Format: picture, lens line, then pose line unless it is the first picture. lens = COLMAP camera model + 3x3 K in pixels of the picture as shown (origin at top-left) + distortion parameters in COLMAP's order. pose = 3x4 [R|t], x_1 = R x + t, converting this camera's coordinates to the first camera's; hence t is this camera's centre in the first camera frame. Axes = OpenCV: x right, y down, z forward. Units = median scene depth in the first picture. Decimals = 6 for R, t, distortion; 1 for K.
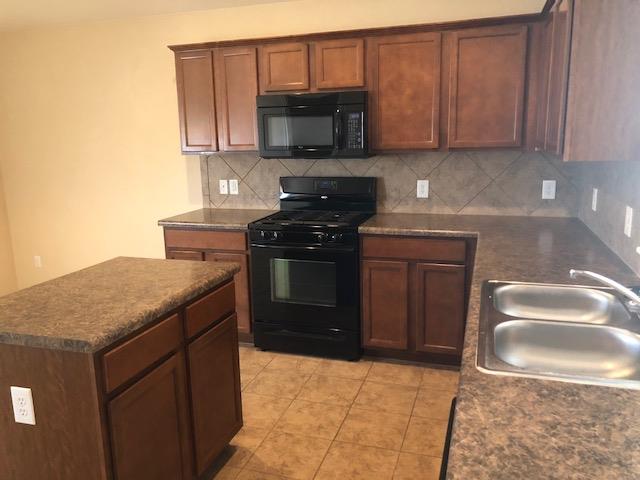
lens RADIAL K [[526.7, 0, 321.1], [0, 526.7, 238.3], [0, 0, 1]] dist [0.016647, -0.007933]
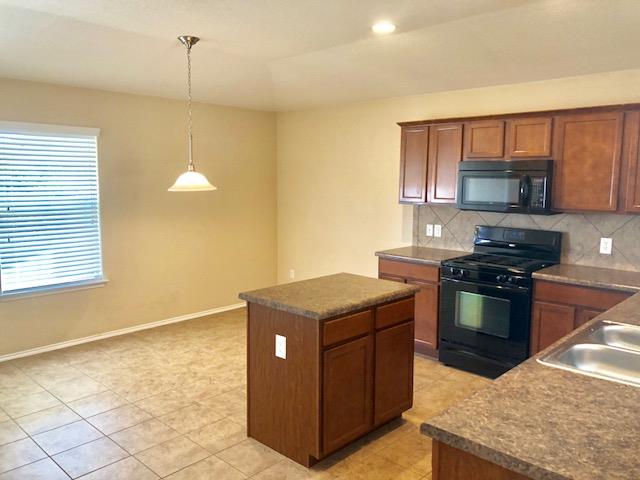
lens RADIAL K [[526.7, 0, 320.1], [0, 526.7, 238.7], [0, 0, 1]] dist [0.016647, -0.007933]
pose [[0.902002, 0.081947, -0.423882, 0.136627], [-0.112452, 0.992525, -0.047412, 0.012854], [0.416829, 0.090432, 0.904475, -0.285937]]
